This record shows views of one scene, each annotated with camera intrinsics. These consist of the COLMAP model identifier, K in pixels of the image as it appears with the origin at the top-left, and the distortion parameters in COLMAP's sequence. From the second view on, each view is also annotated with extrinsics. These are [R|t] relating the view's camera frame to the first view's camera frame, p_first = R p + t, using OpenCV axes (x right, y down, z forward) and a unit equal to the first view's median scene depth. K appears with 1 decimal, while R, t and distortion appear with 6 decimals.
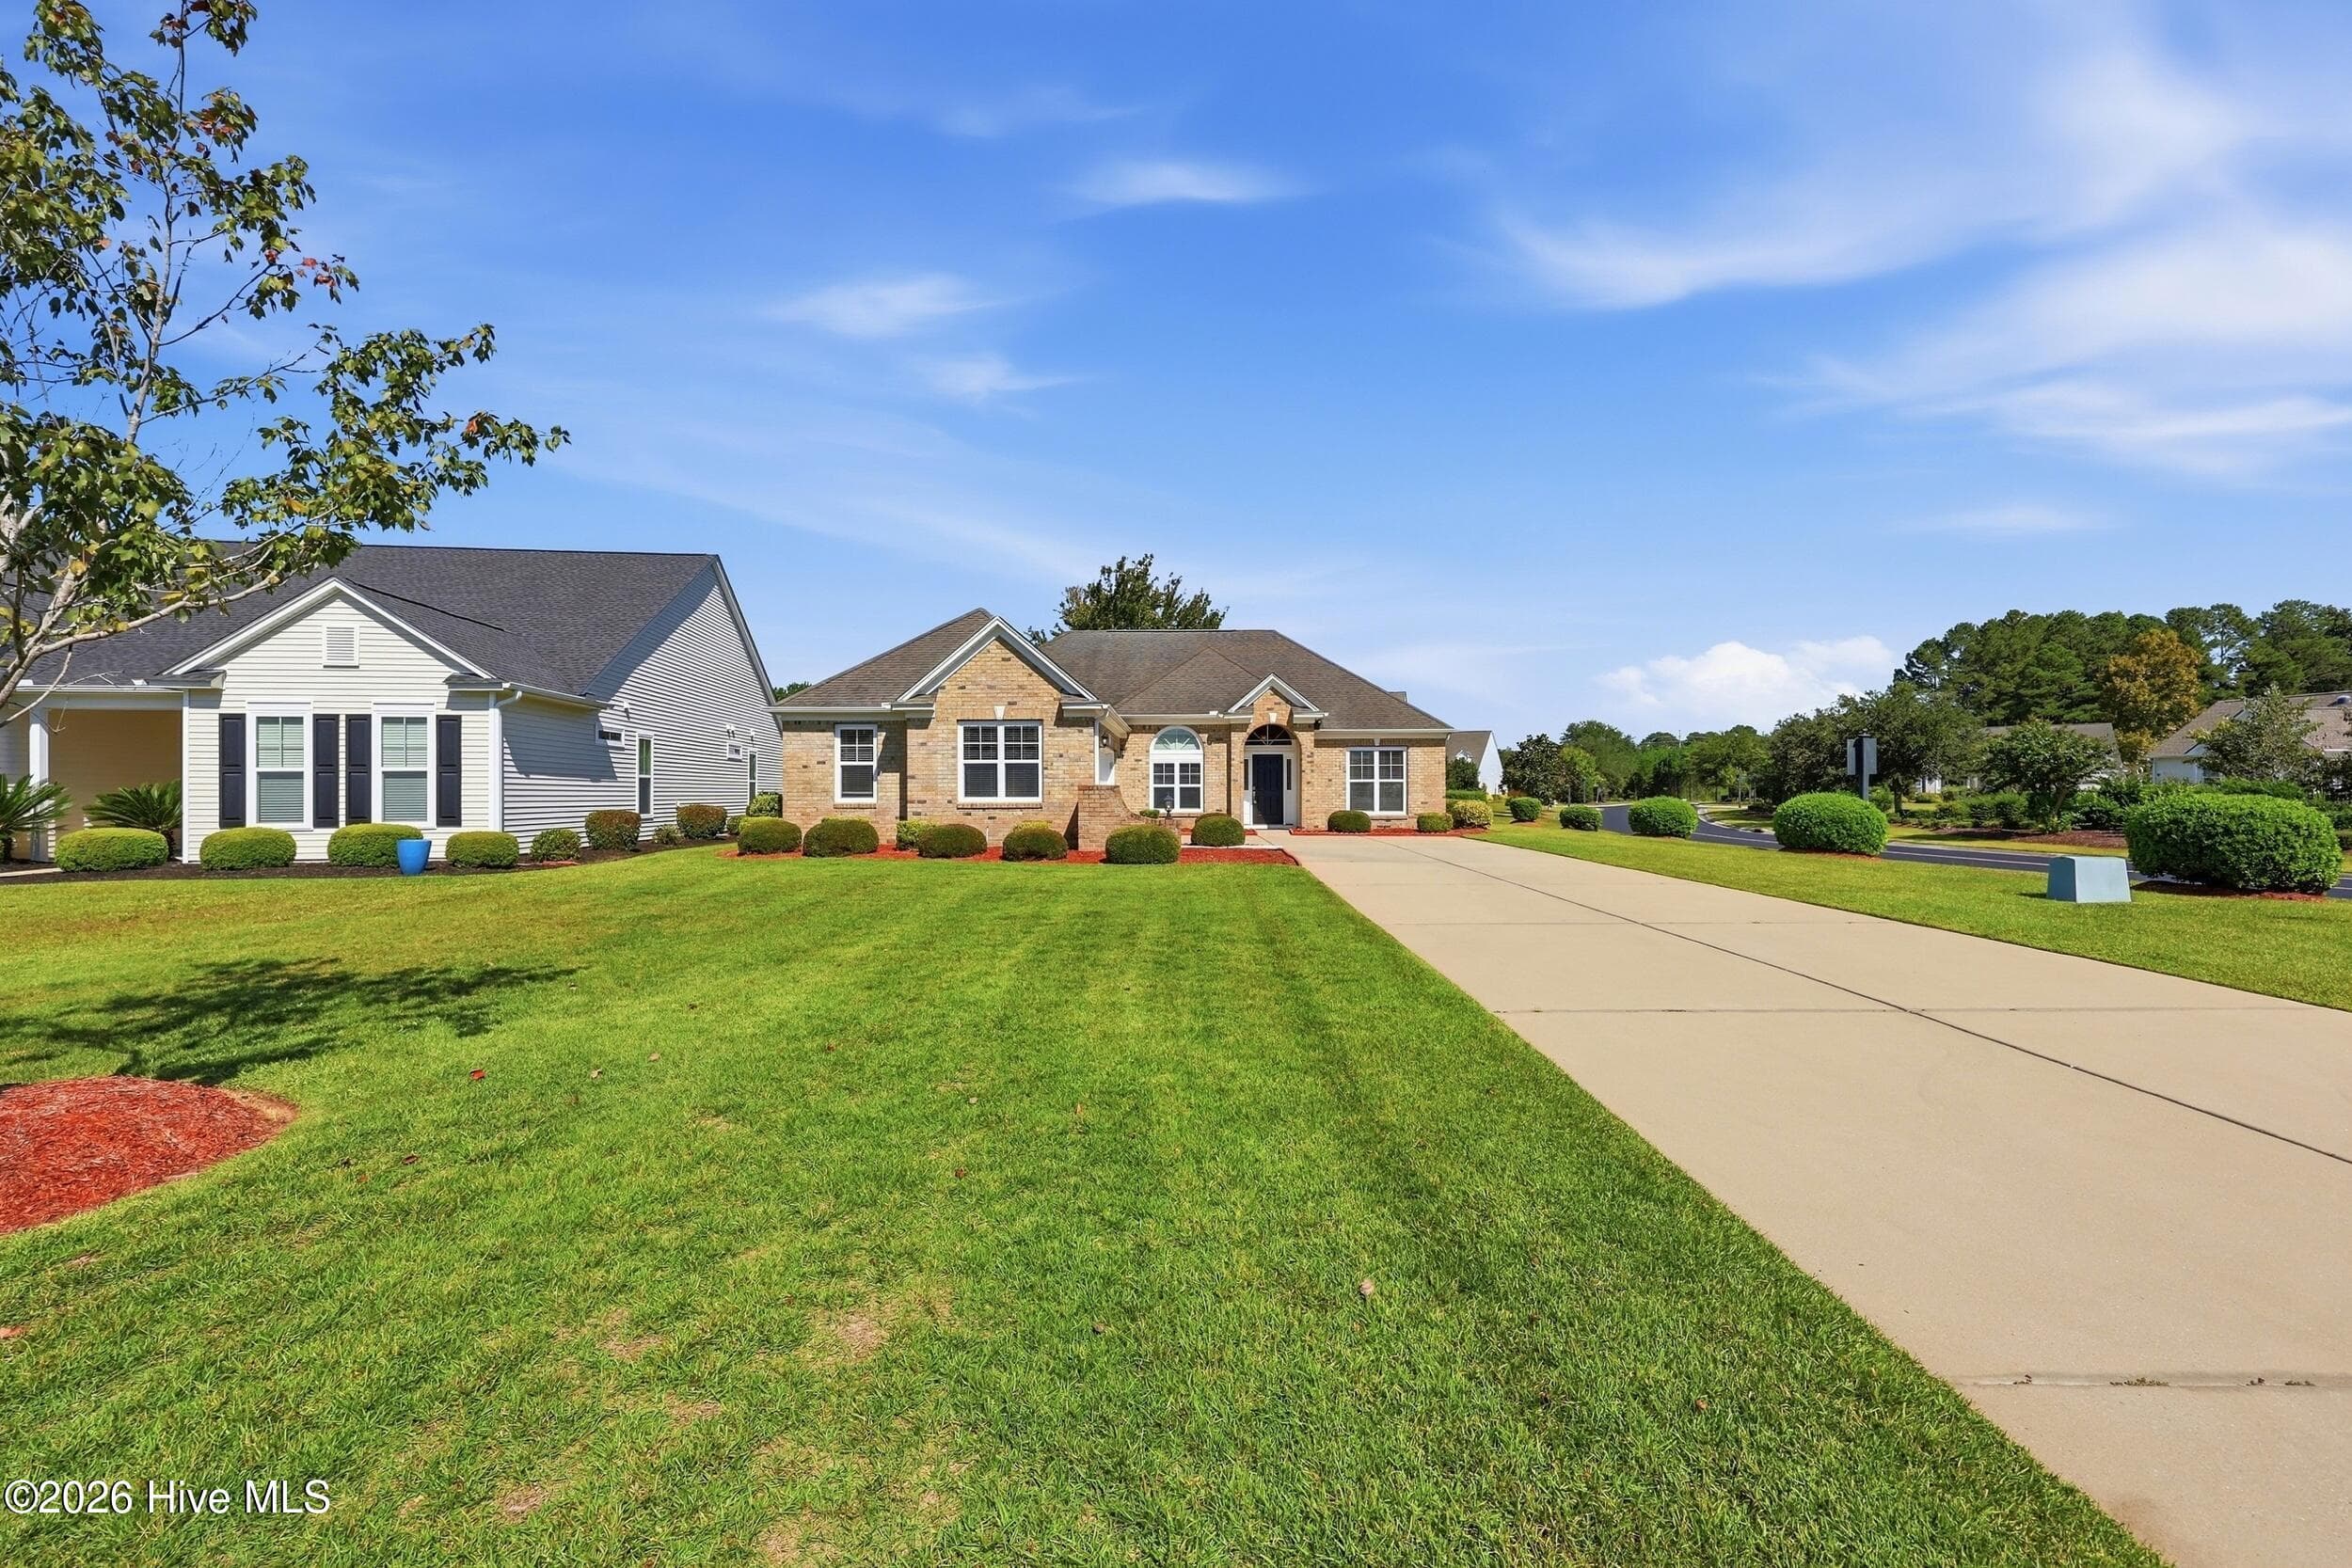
lens RADIAL K [[958.0, 0, 1176.0], [0, 958.0, 784.0], [0, 0, 1]] dist [-0.023619, 0.016669]
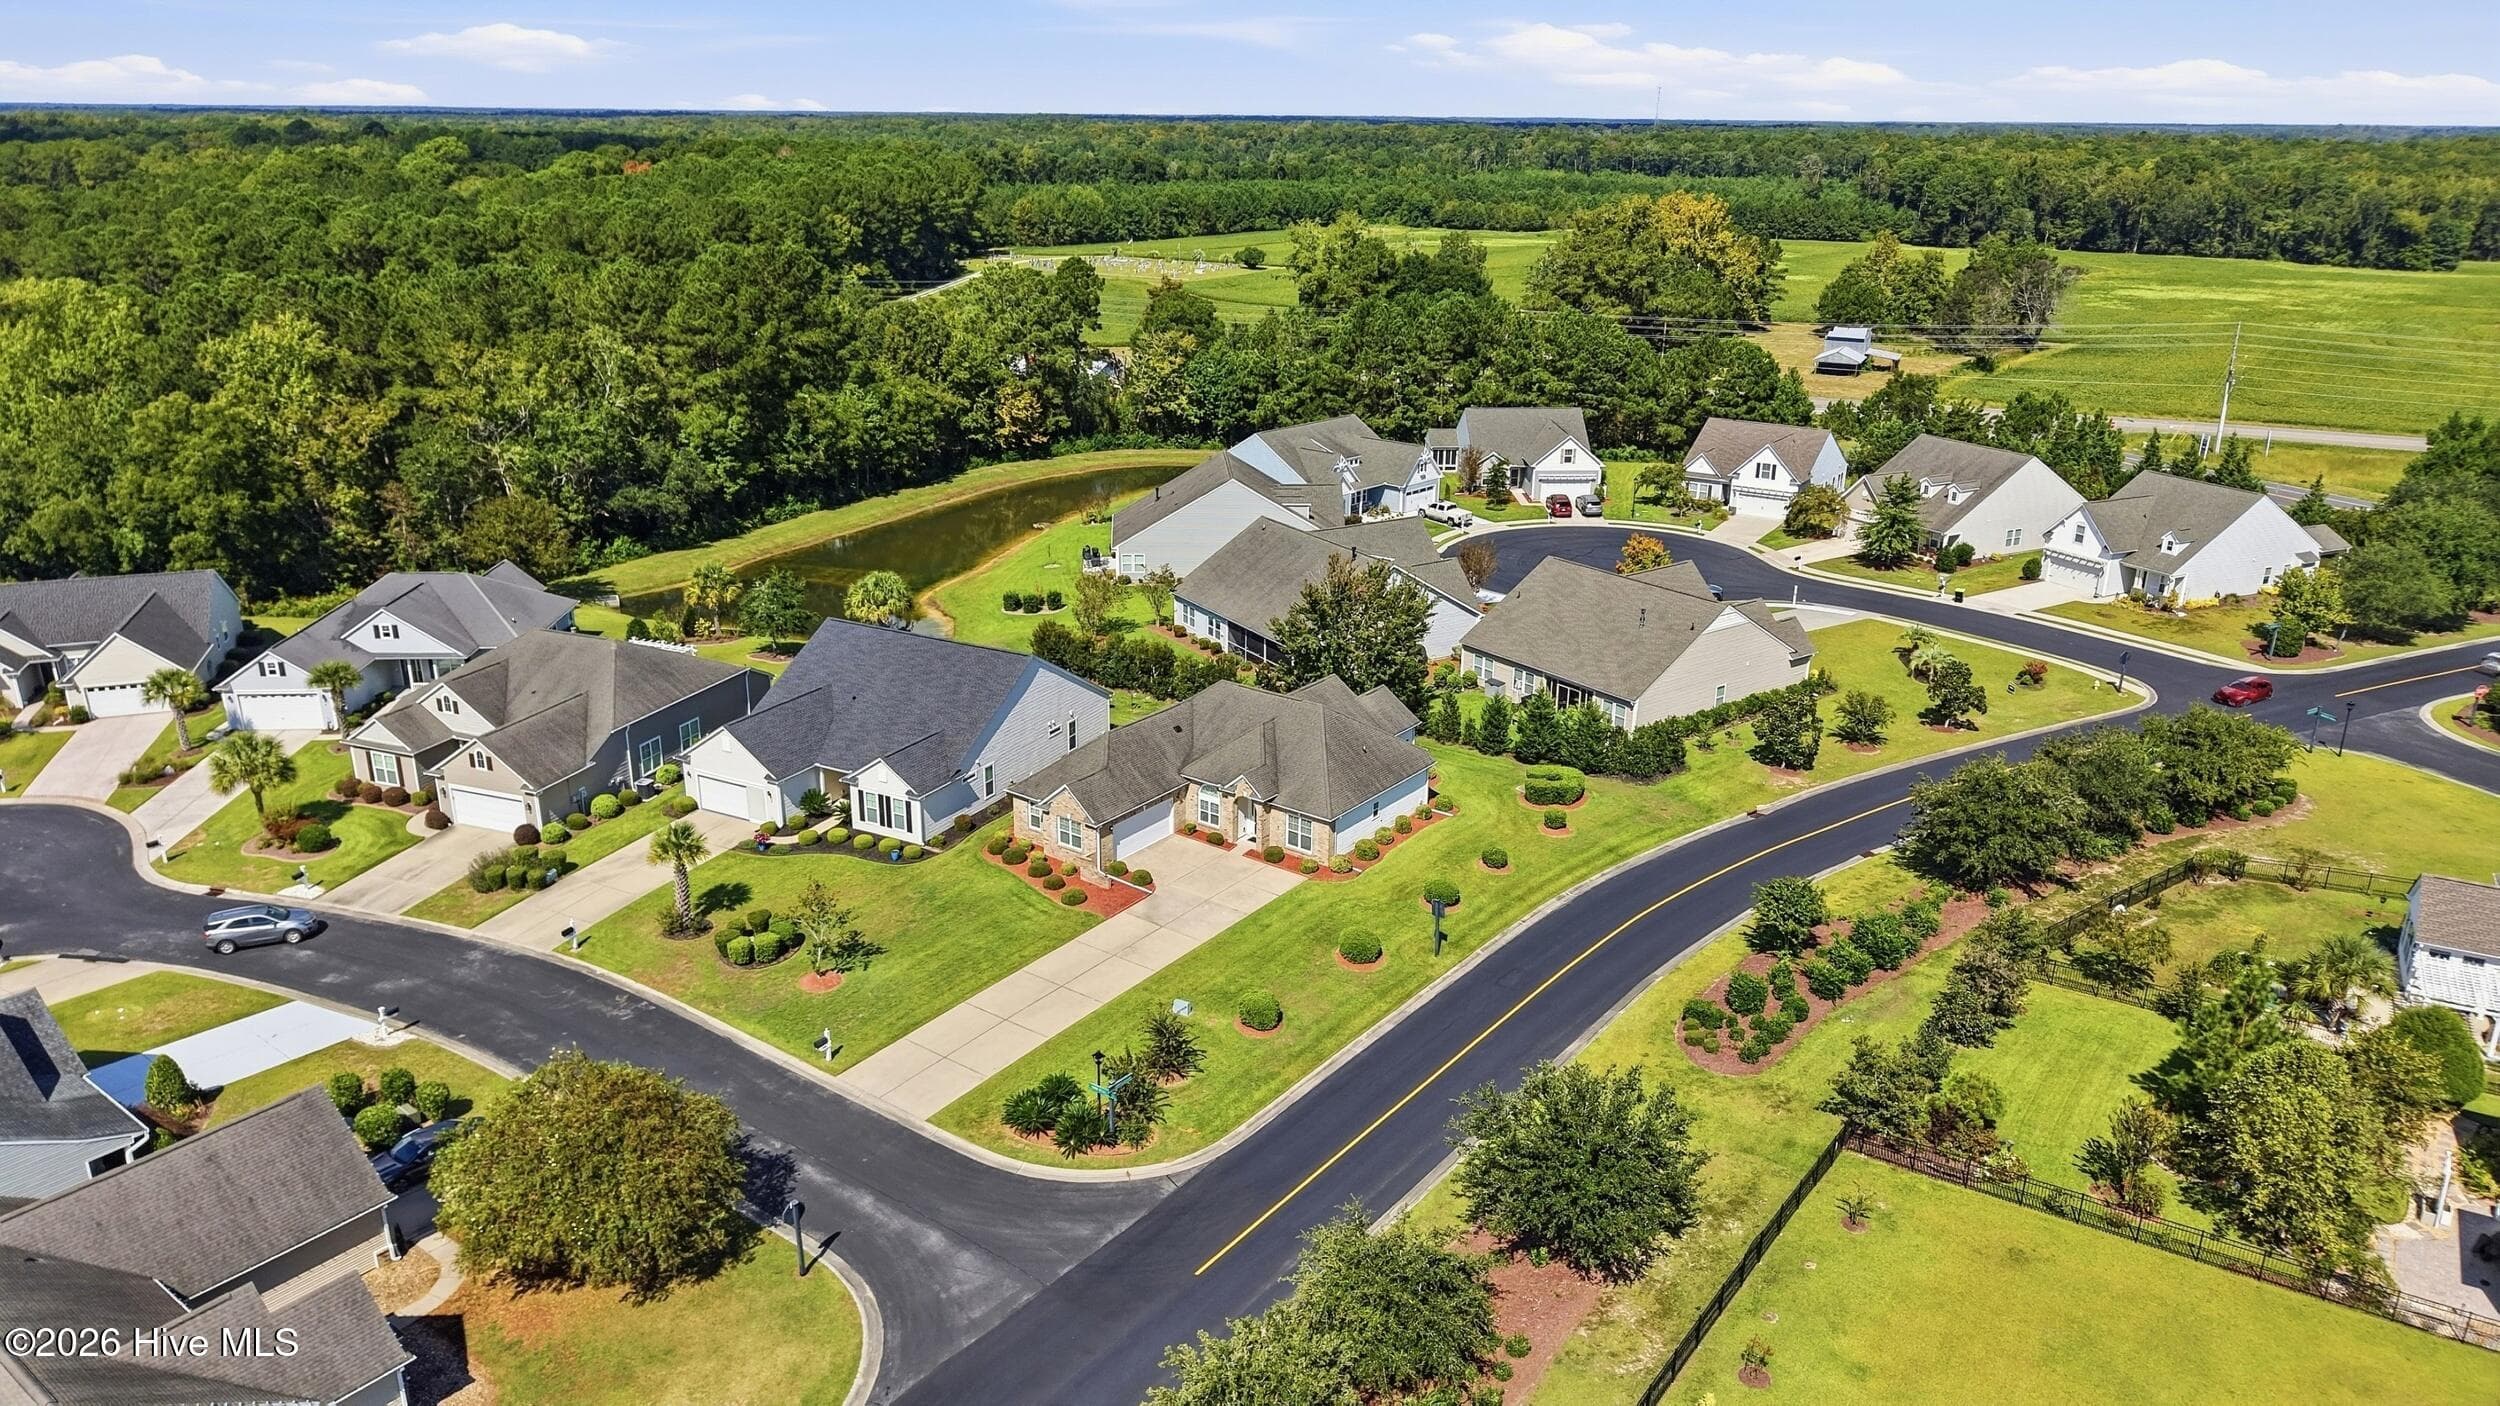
lens RADIAL K [[1661.3, 0, 1247.9], [0, 1661.3, 699.4], [0, 0, 1]] dist [0.032181, -0.047418]
pose [[0.805677, 0.204027, -0.556110, 2.568438], [-0.003340, 0.940360, 0.340164, -1.848135], [0.592346, -0.272205, 0.758308, -1.979423]]
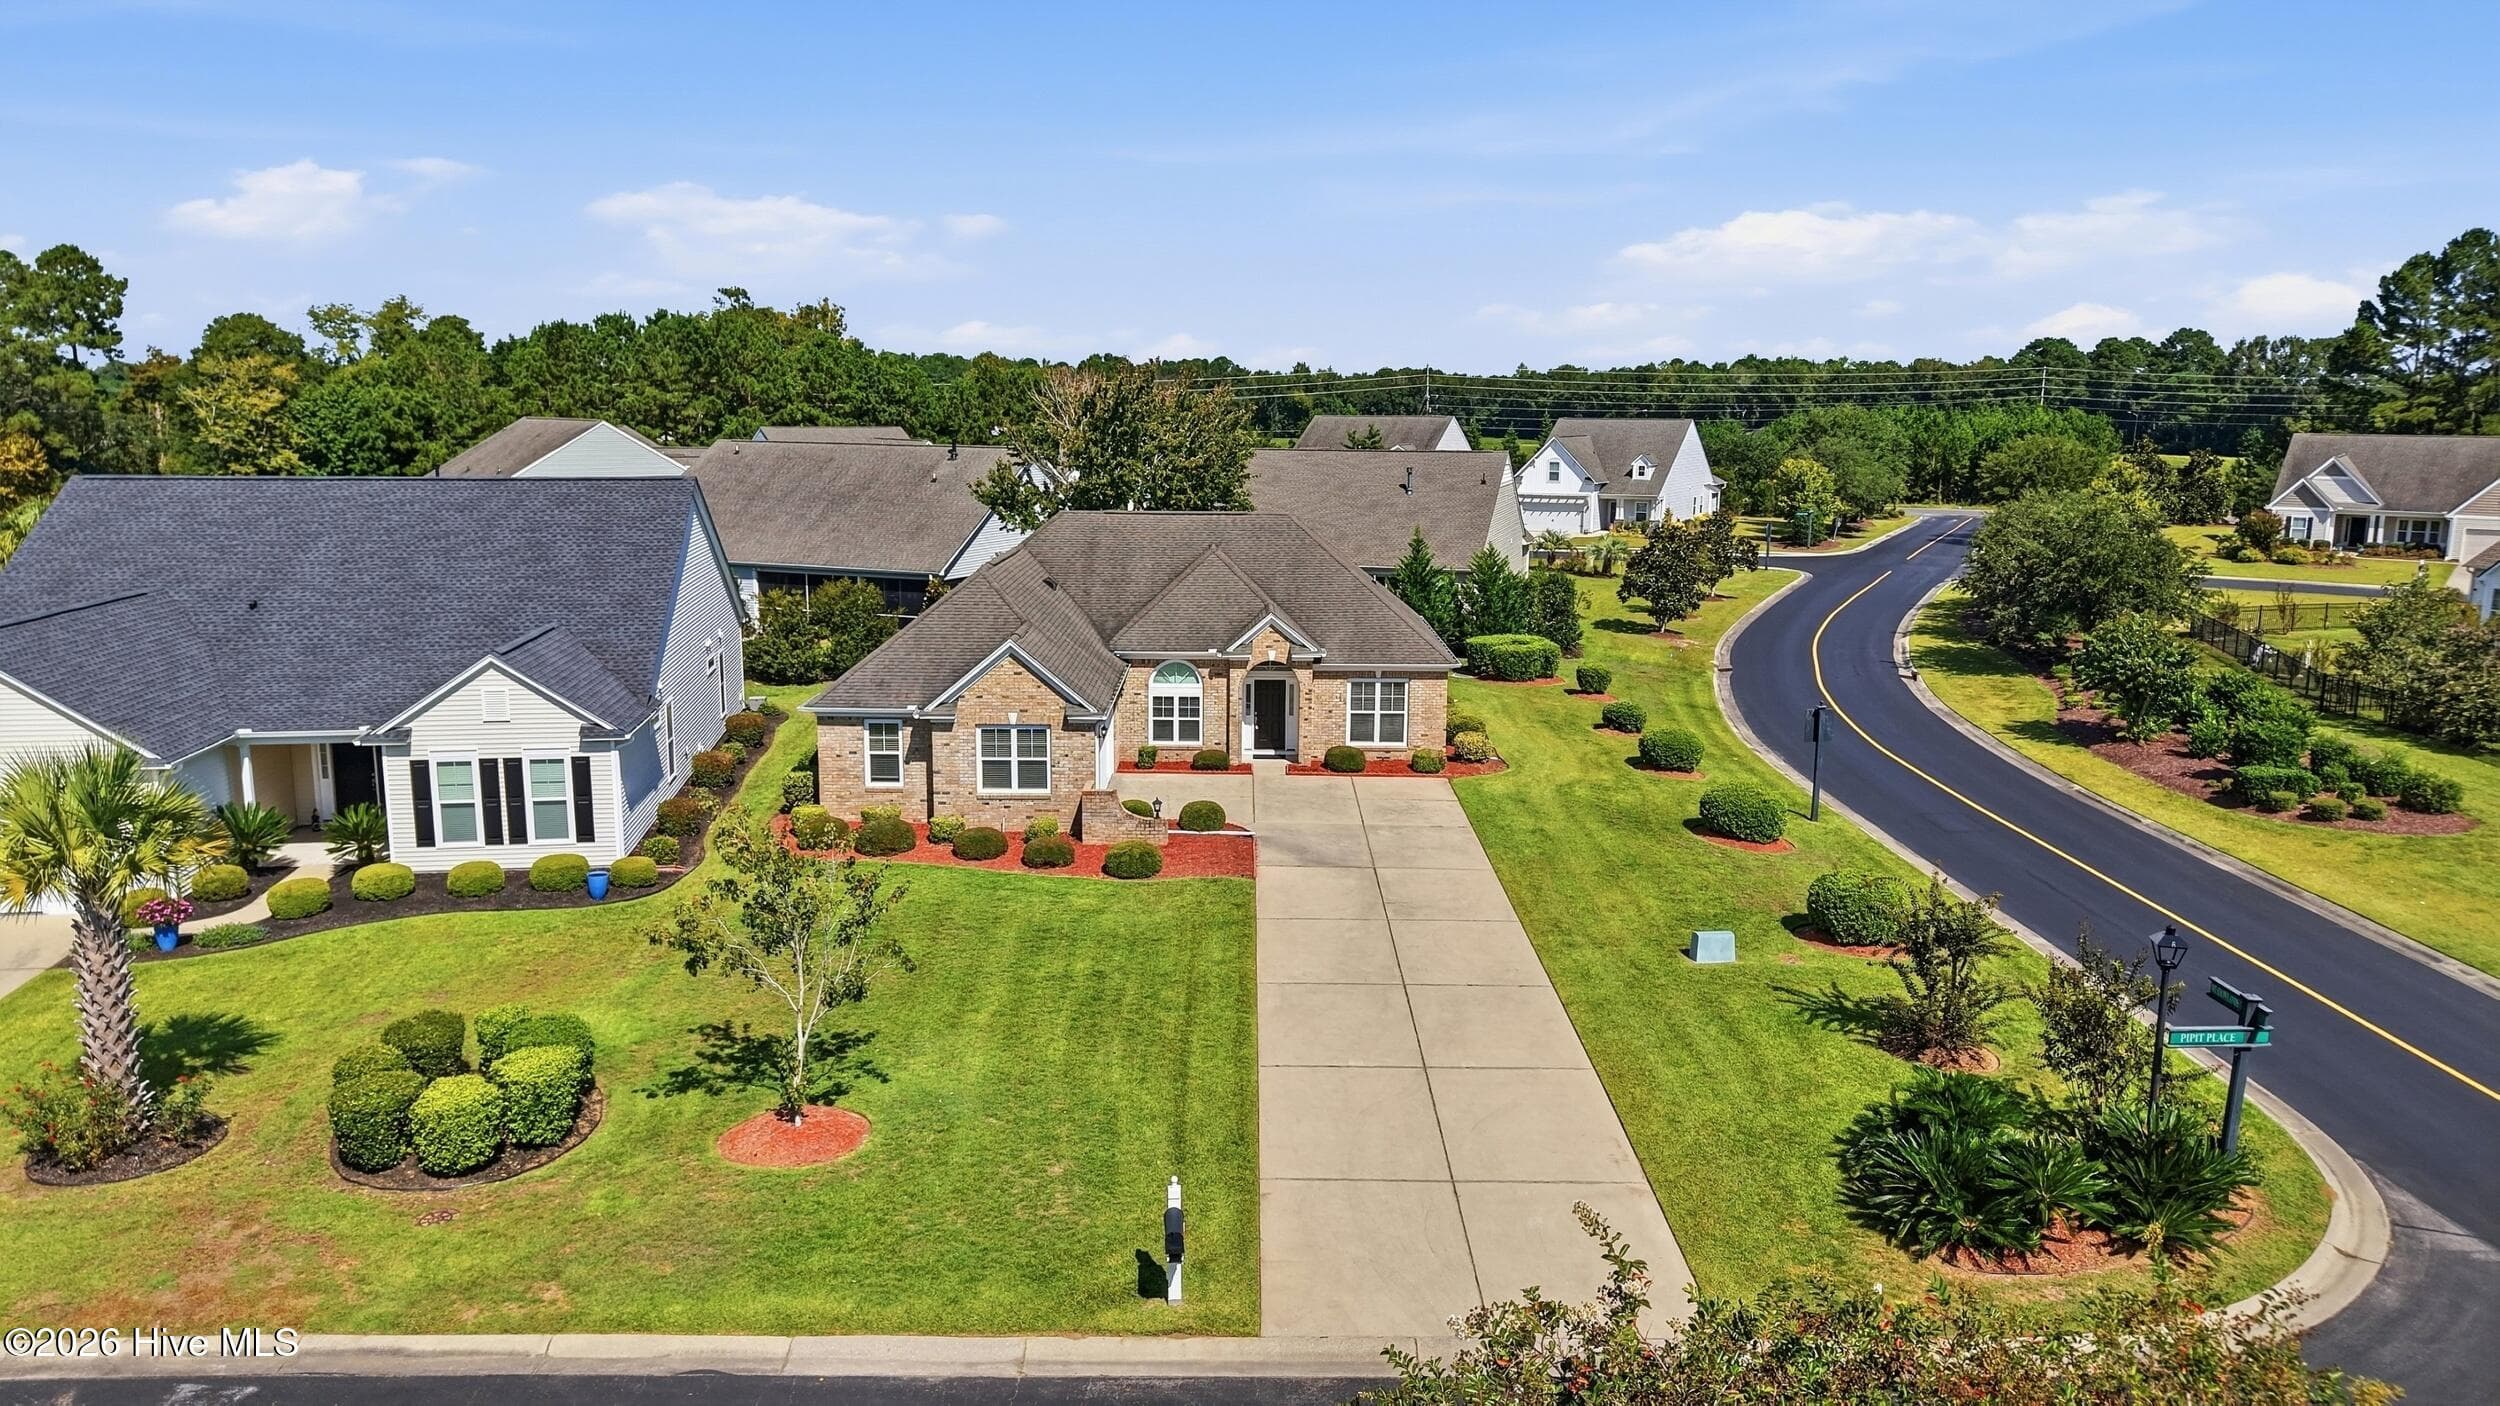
lens RADIAL K [[1661.3, 0, 1247.9], [0, 1661.3, 699.4], [0, 0, 1]] dist [0.032181, -0.047418]
pose [[0.999858, 0.009991, 0.013605, 0.070401], [-0.012360, 0.982281, 0.187008, -0.461371], [-0.011495, -0.187150, 0.982264, -0.942621]]
